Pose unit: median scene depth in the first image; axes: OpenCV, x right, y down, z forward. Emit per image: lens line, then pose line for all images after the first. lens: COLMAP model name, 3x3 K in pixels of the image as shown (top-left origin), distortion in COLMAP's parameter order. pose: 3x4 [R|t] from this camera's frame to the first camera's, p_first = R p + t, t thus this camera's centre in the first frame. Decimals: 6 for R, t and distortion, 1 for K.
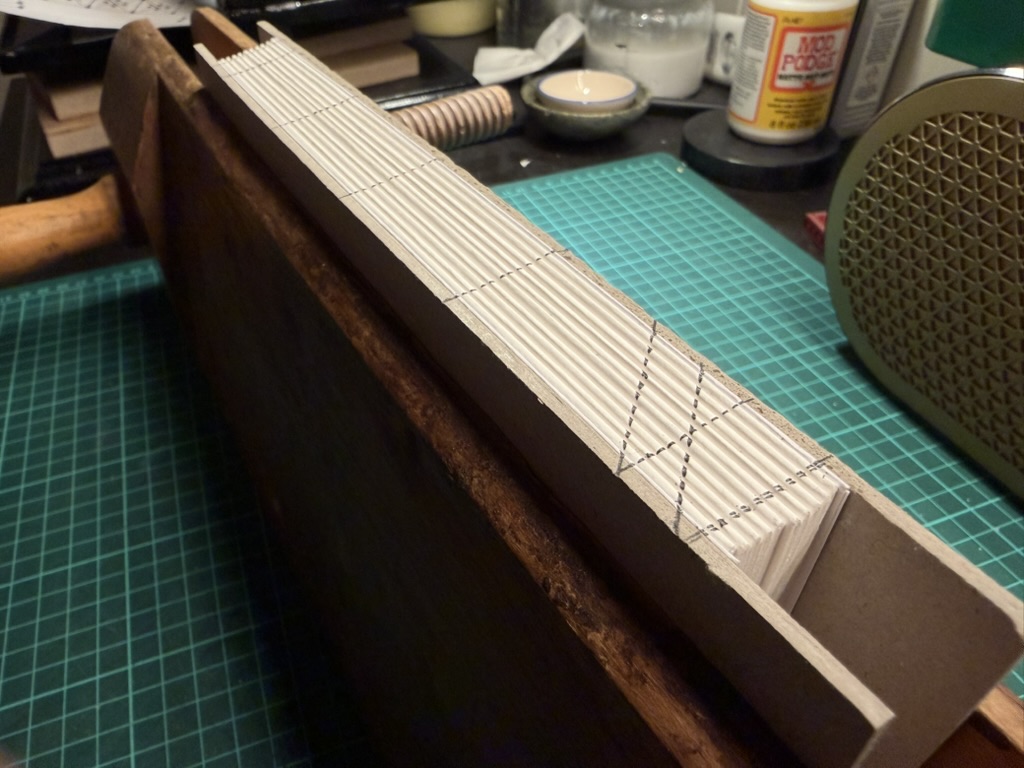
lens RADIAL K [[702.8, 0, 546.0], [0, 702.8, 382.3], [0, 0, 1]] dist [0.019588, -0.000722]
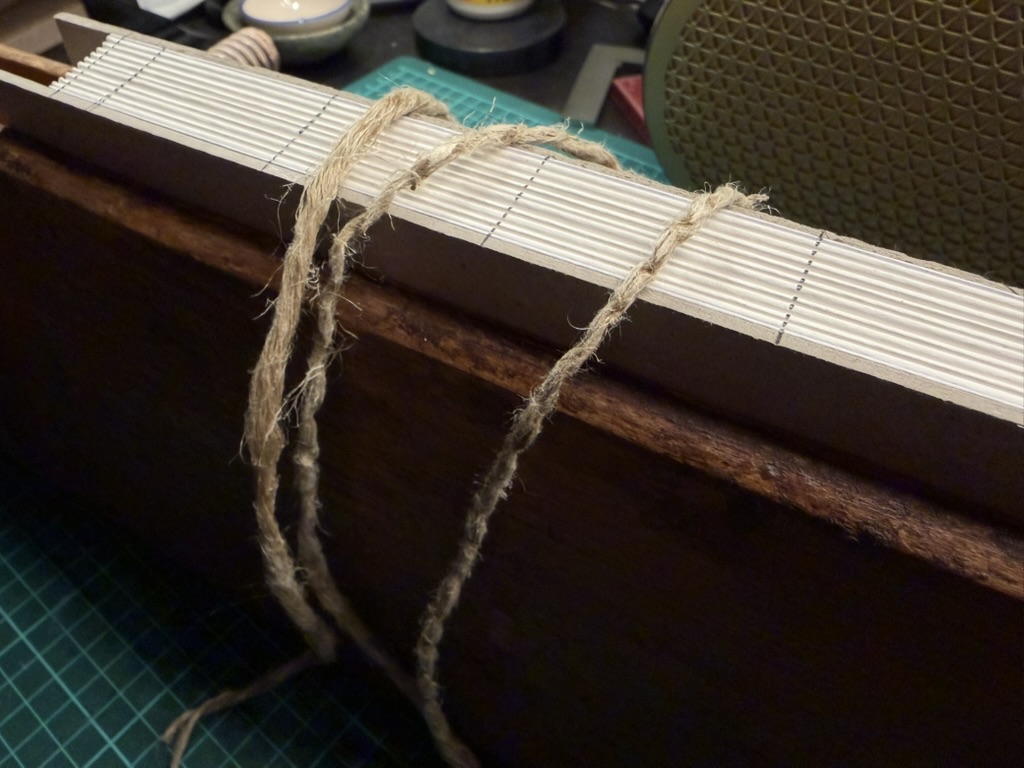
lens RADIAL K [[702.7, 0, 511.2], [0, 702.7, 355.8], [0, 0, 1]] dist [0.008687, 0.005176]
pose [[0.889391, -0.345125, 0.299787, -0.212586], [0.310878, 0.937412, 0.156885, -0.103312], [-0.335169, -0.046334, 0.941018, 0.110267]]
